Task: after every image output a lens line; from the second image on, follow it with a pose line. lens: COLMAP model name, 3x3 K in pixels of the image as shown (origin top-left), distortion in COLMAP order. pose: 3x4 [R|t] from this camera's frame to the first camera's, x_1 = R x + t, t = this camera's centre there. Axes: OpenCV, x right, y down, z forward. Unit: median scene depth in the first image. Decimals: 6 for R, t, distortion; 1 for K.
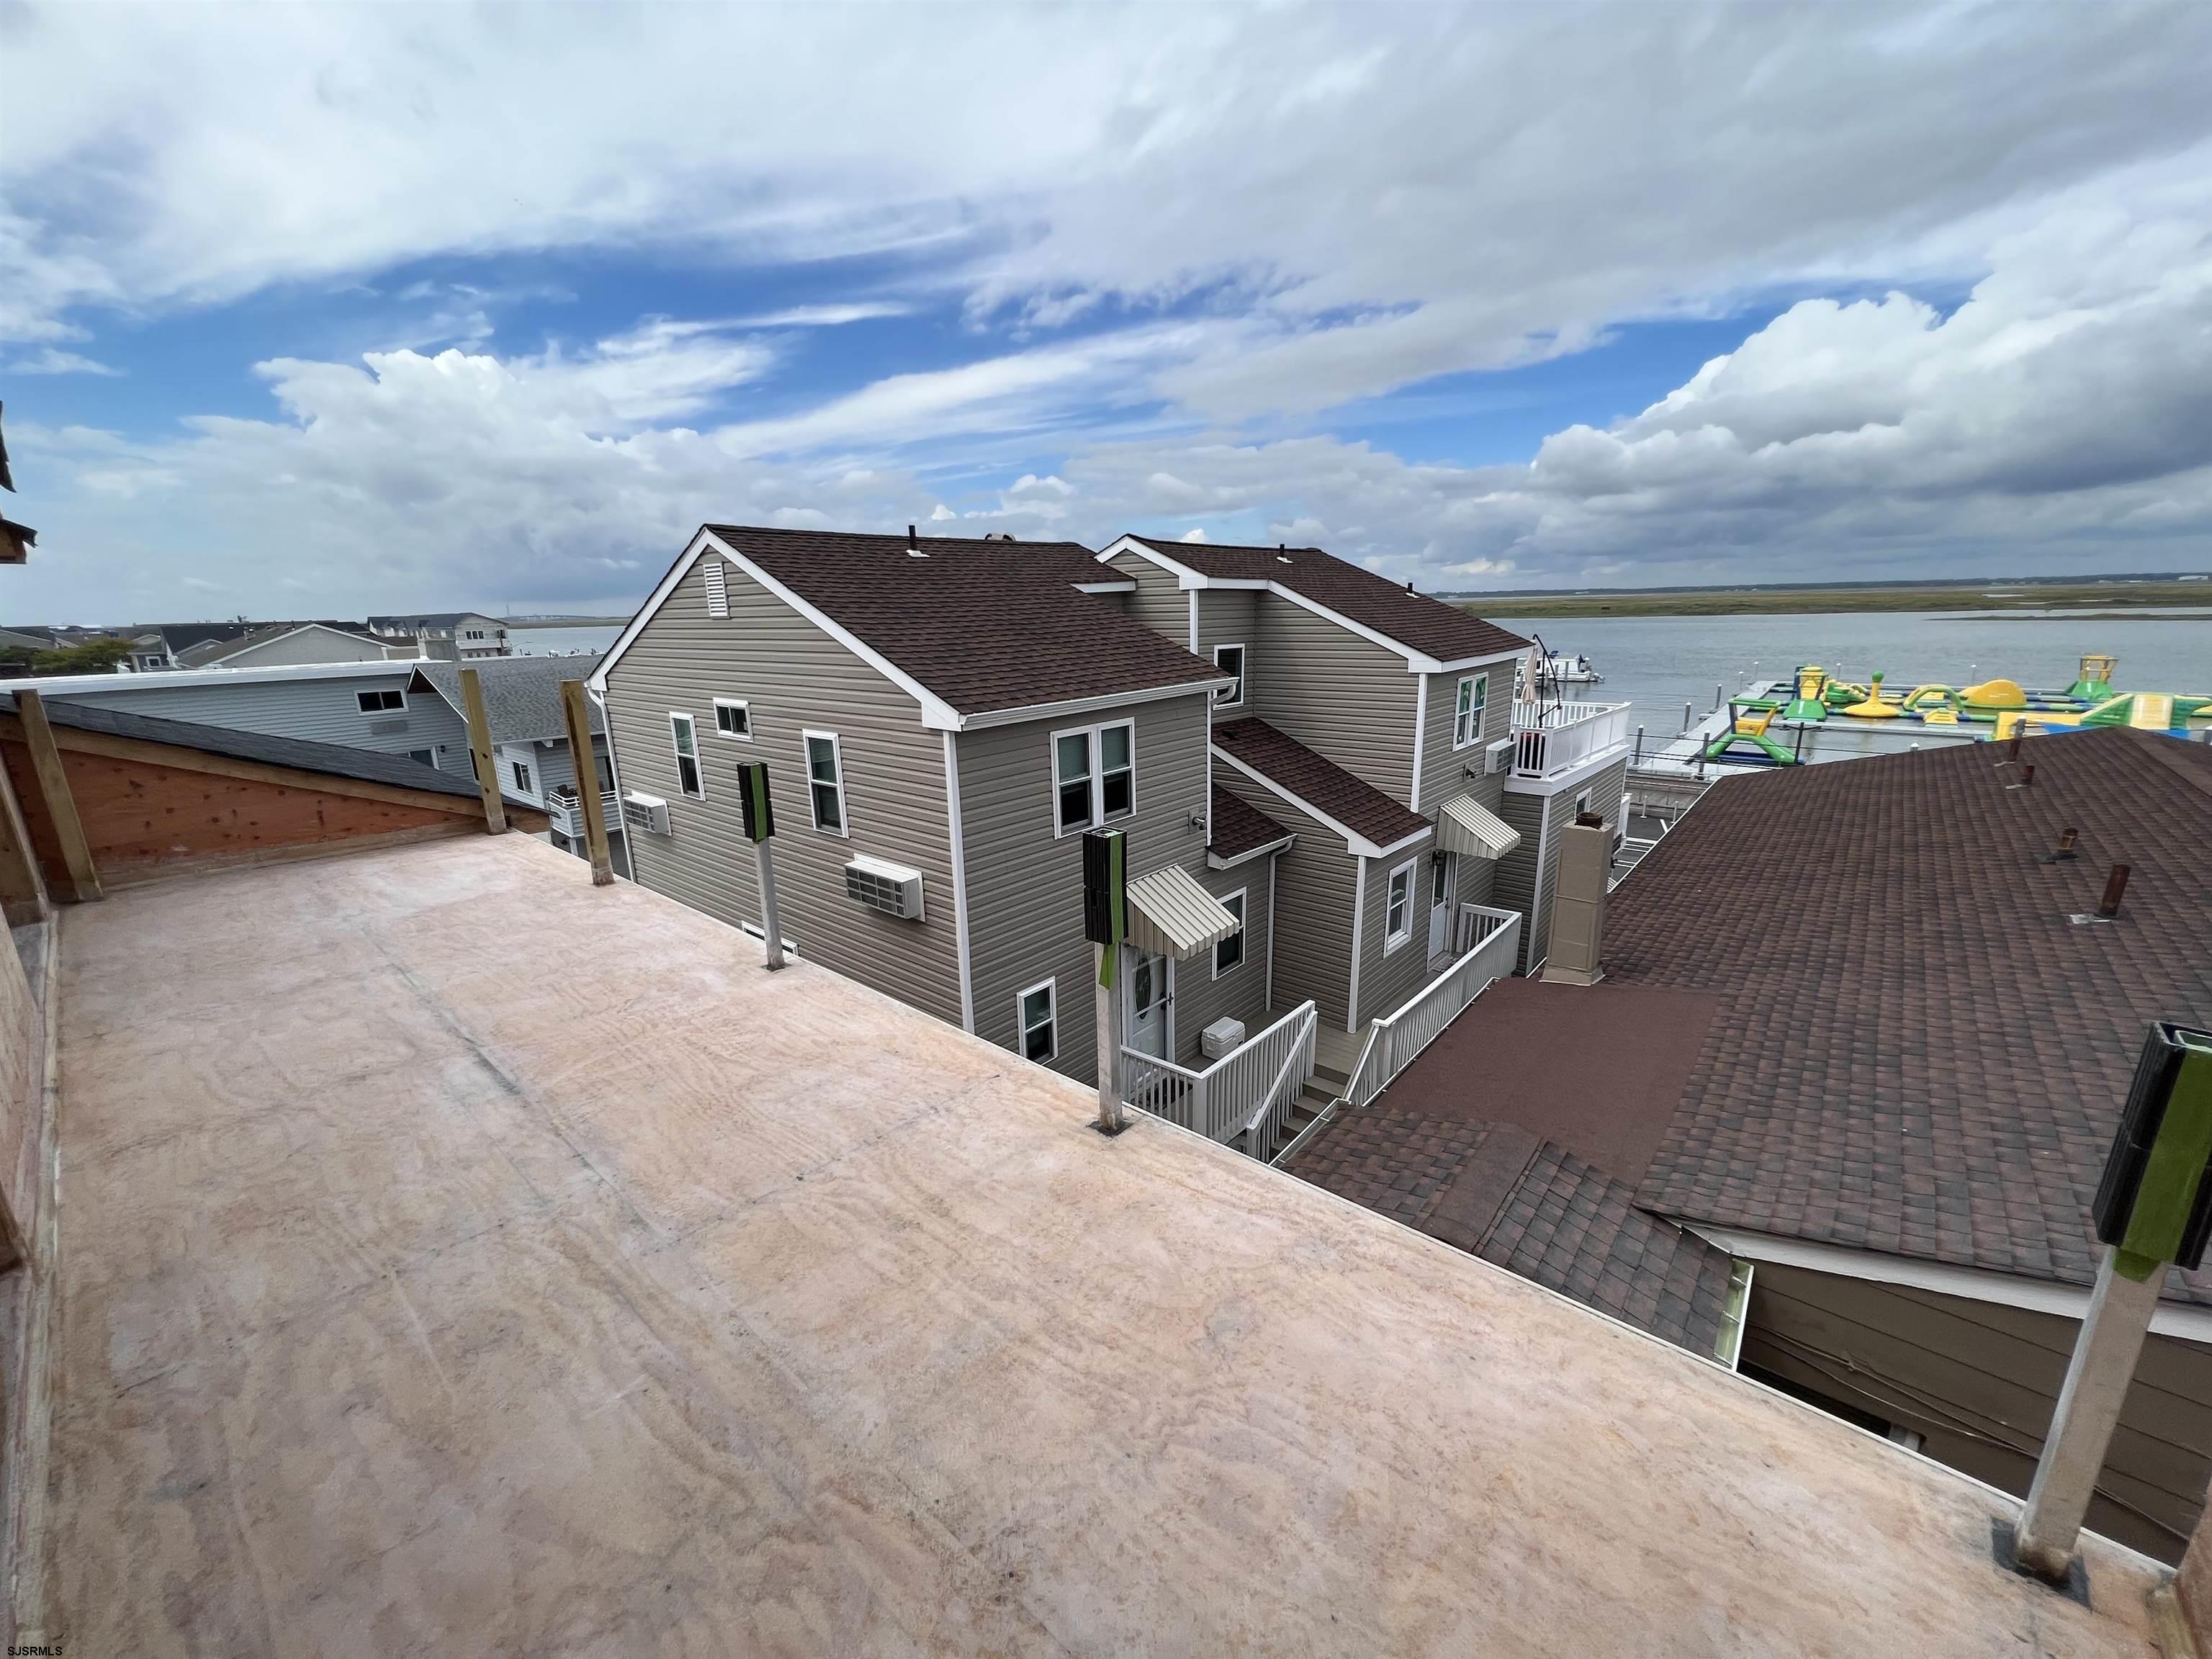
lens RADIAL K [[893.0, 0, 1109.7], [0, 893.0, 847.5], [0, 0, 1]] dist [-0.000733, 0.000536]
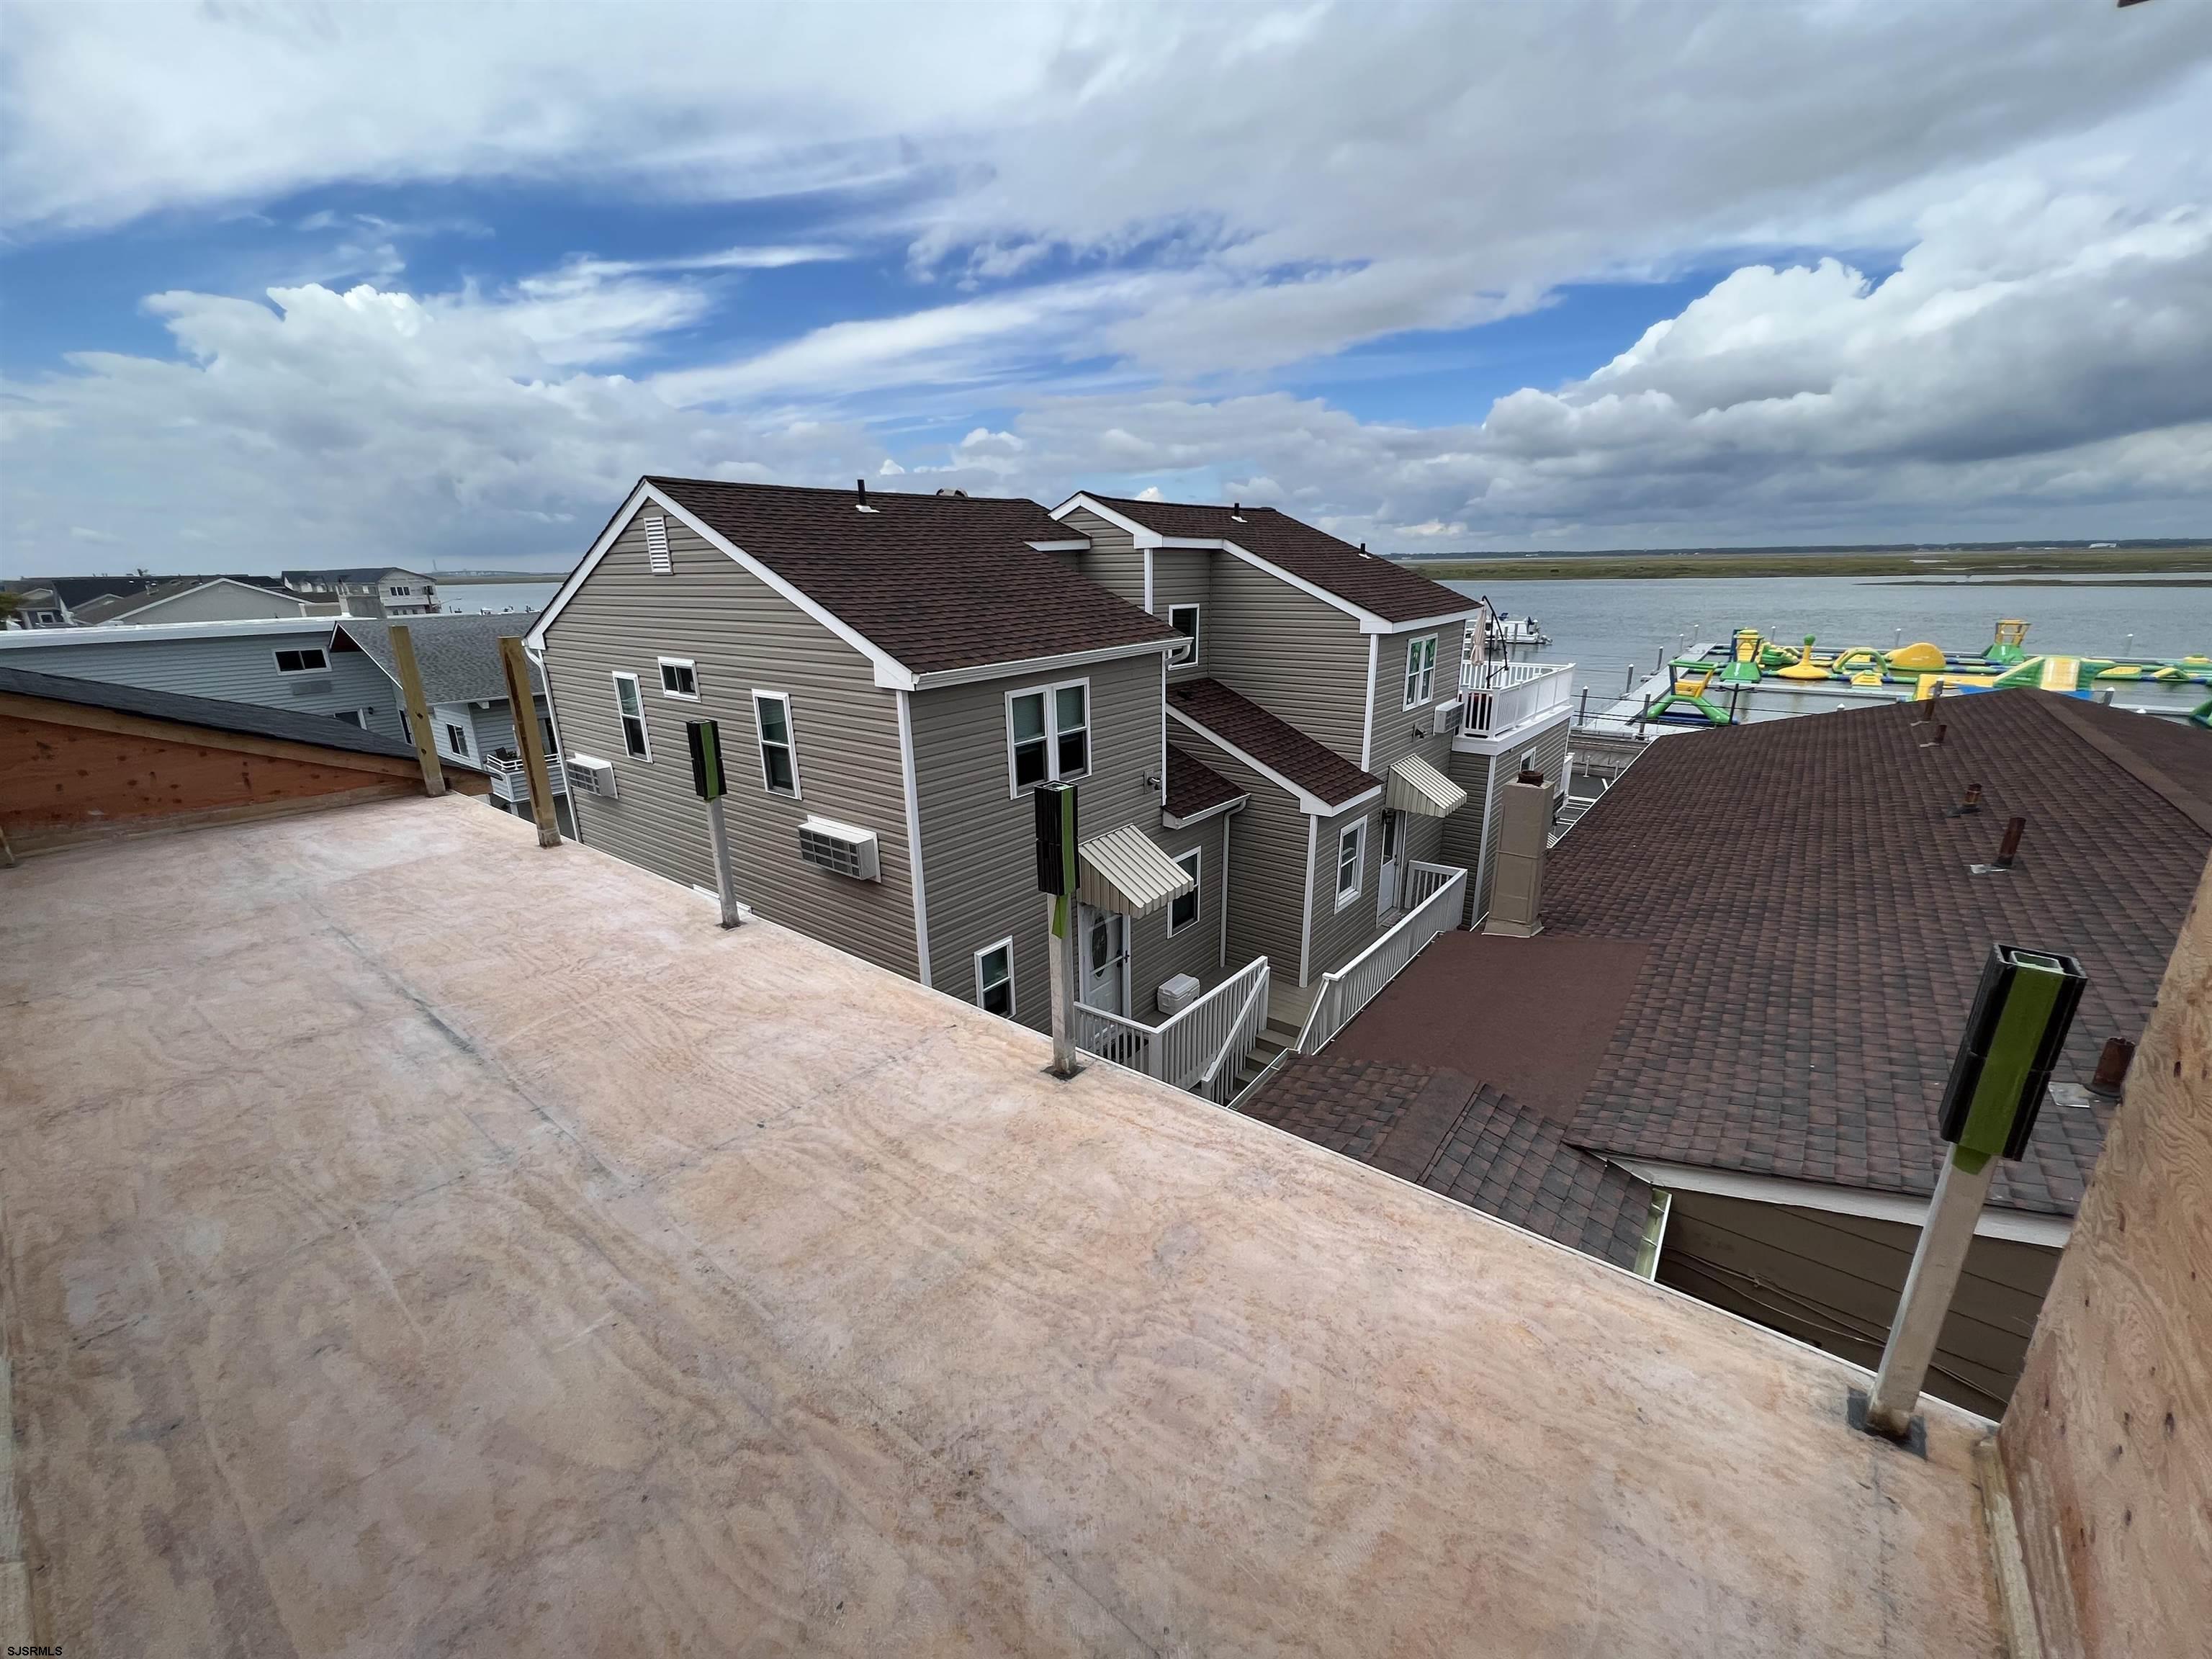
lens RADIAL K [[893.0, 0, 1110.9], [0, 893.0, 846.7], [0, 0, 1]] dist [-0.000733, 0.000536]
pose [[0.998772, -0.008636, 0.048775, 0.003612], [0.006627, 0.999129, 0.041209, 0.005426], [-0.049088, -0.040835, 0.997959, -0.014837]]
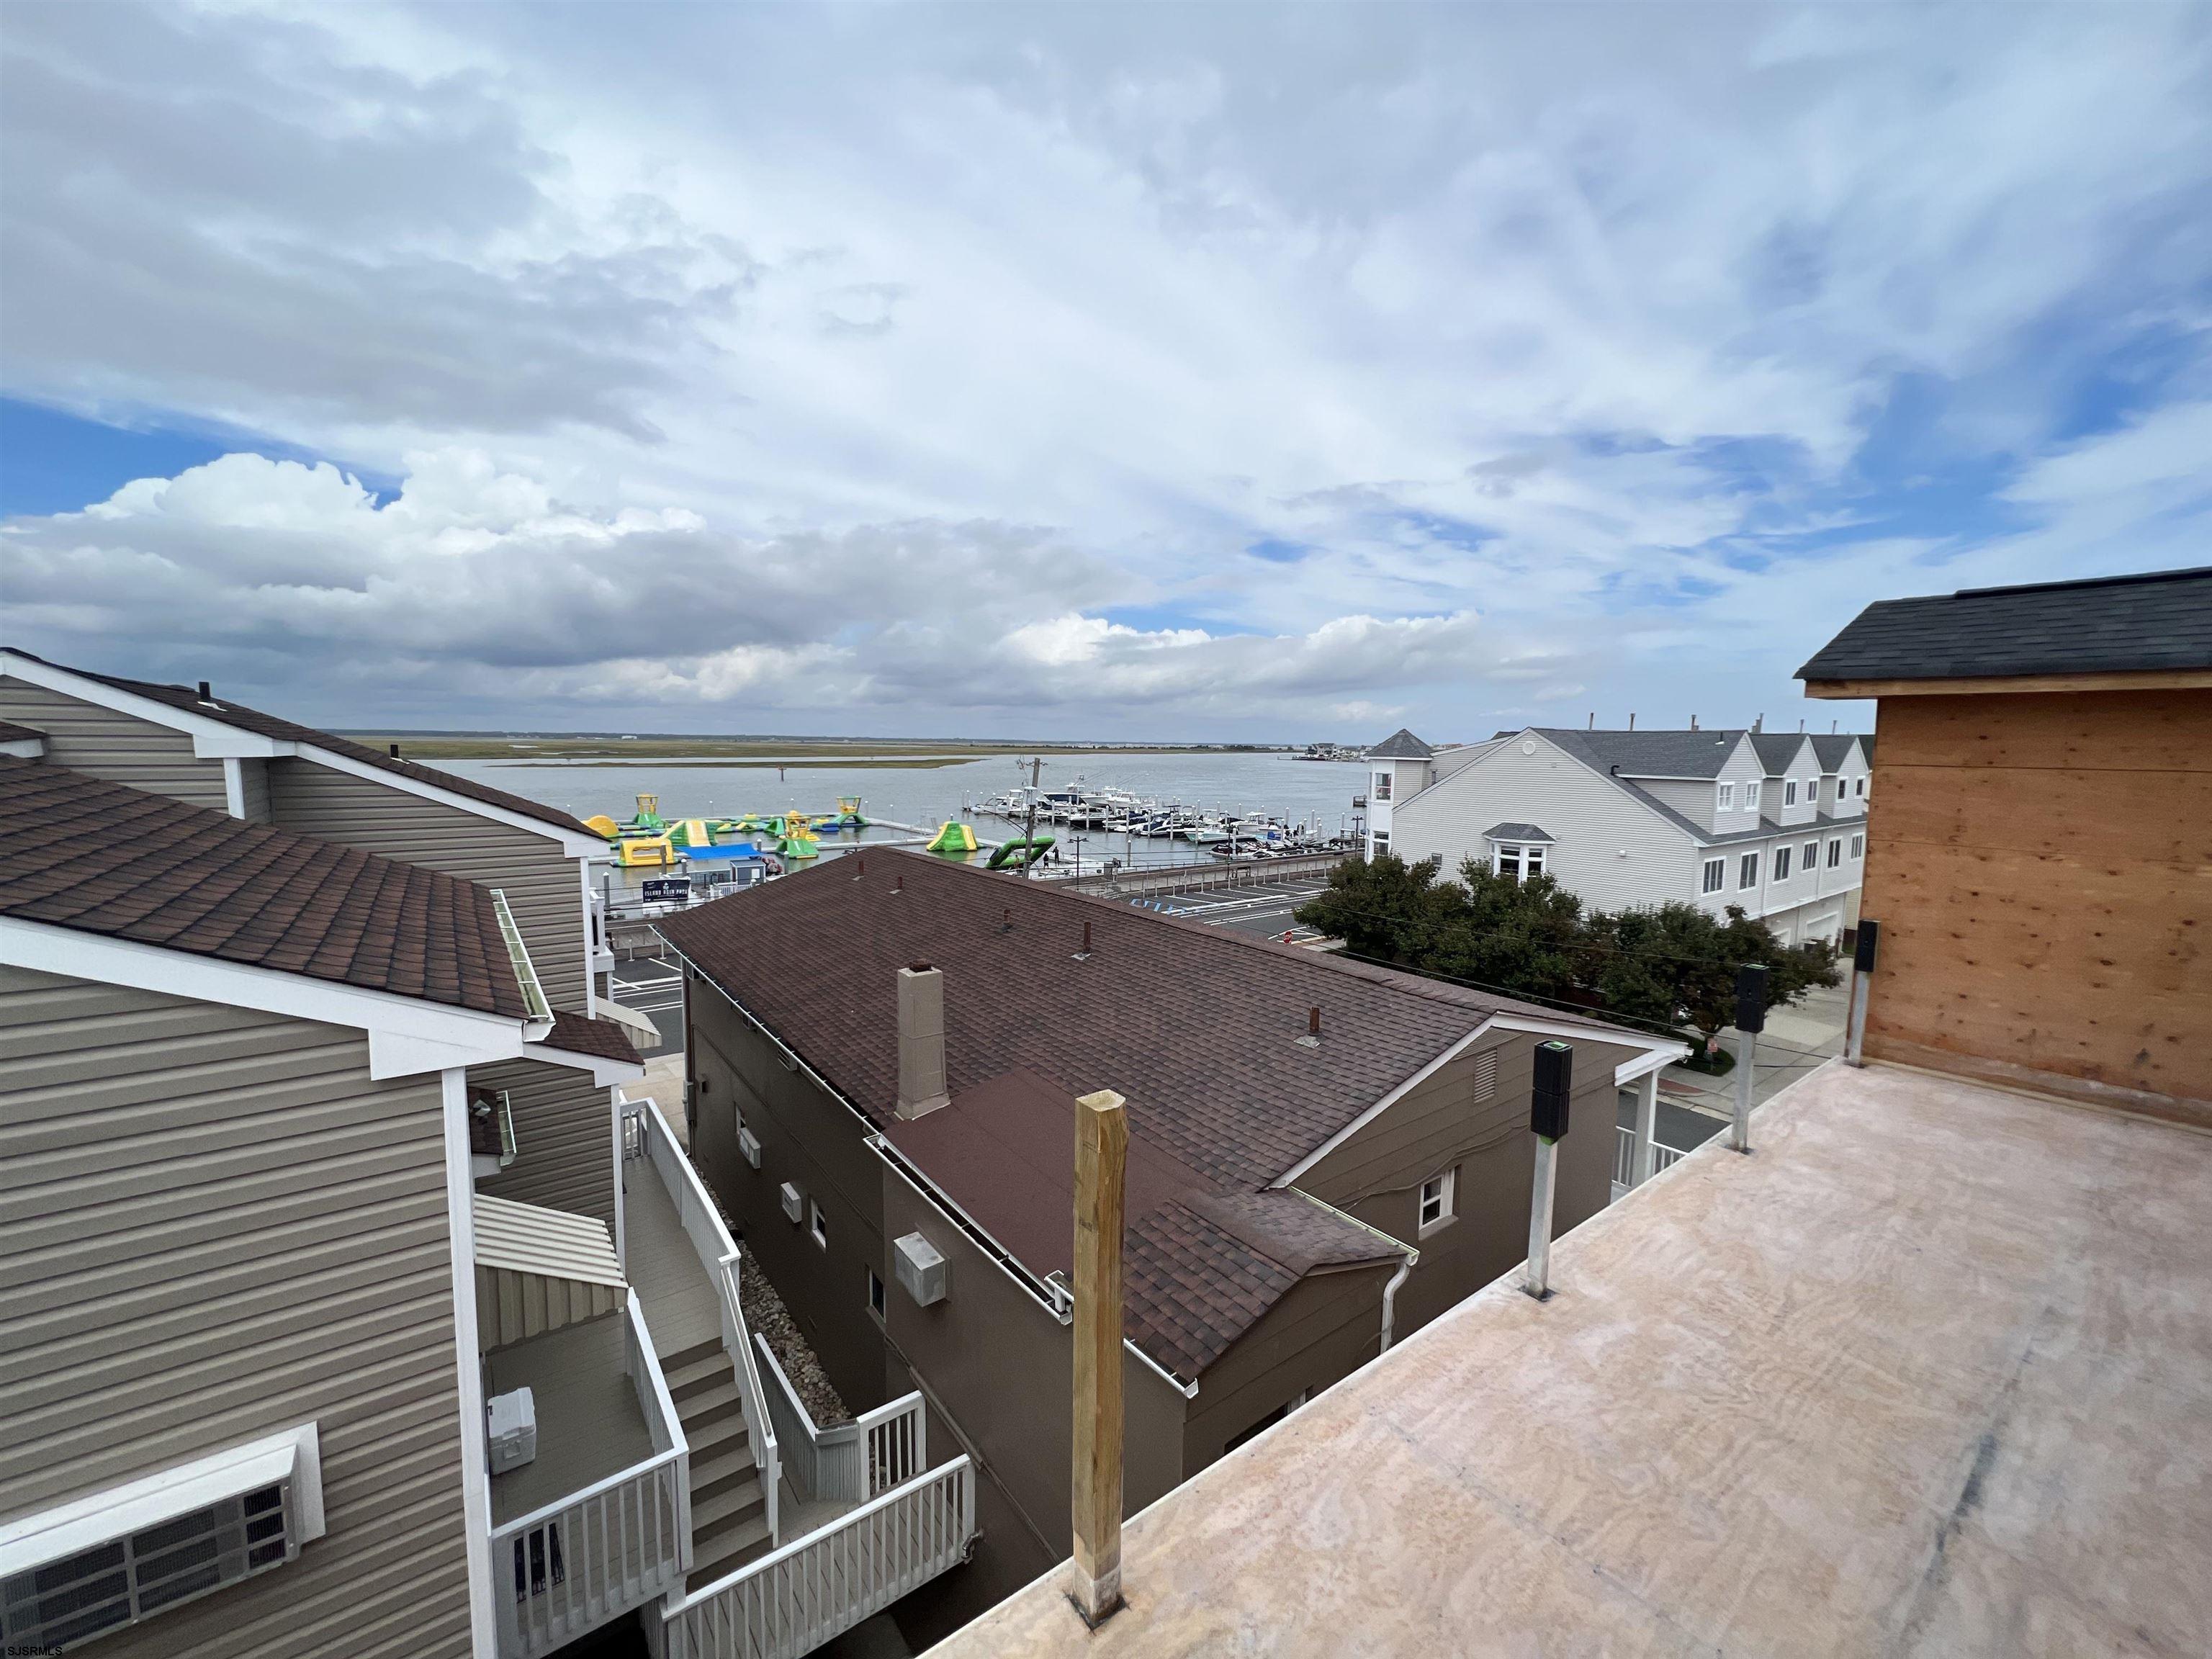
lens RADIAL K [[895.9, 0, 1101.2], [0, 895.9, 830.4], [0, 0, 1]] dist [-0.009765, 0.002213]
pose [[0.206084, -0.071355, 0.975929, -0.950472], [0.241368, 0.970228, 0.019969, -0.298176], [-0.948299, 0.231443, 0.217172, 0.870331]]
